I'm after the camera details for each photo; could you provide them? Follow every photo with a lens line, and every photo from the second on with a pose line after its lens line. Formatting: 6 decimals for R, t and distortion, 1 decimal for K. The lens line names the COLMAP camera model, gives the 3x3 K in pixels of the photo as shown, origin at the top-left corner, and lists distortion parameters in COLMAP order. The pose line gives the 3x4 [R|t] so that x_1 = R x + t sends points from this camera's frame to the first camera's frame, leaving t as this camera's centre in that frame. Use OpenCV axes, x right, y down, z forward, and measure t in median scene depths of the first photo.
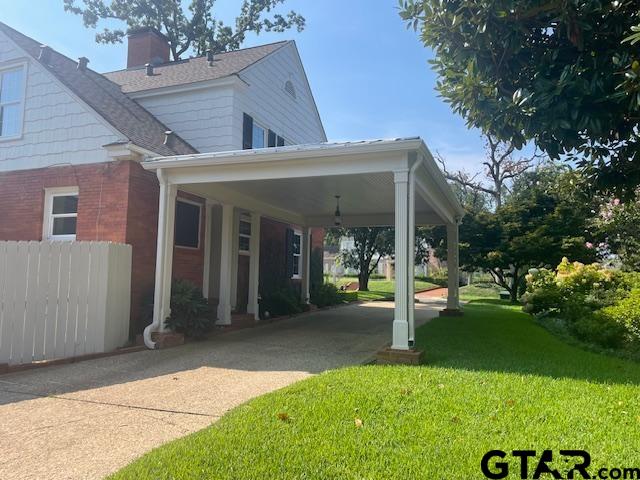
lens RADIAL K [[490.4, 0, 316.4], [0, 490.4, 241.3], [0, 0, 1]] dist [0.066918, -0.036484]
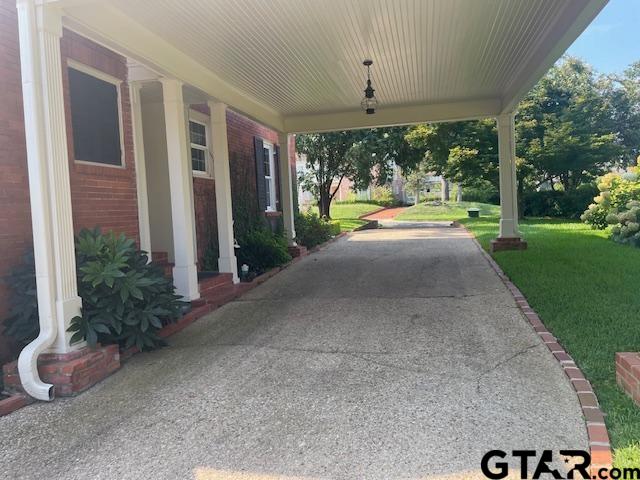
lens RADIAL K [[490.4, 0, 323.8], [0, 490.4, 234.8], [0, 0, 1]] dist [0.066918, -0.036484]
pose [[0.983619, -0.080199, 0.161437, -0.116325], [0.058100, 0.988833, 0.137237, 0.025419], [-0.170641, -0.125610, 0.977294, 0.419824]]
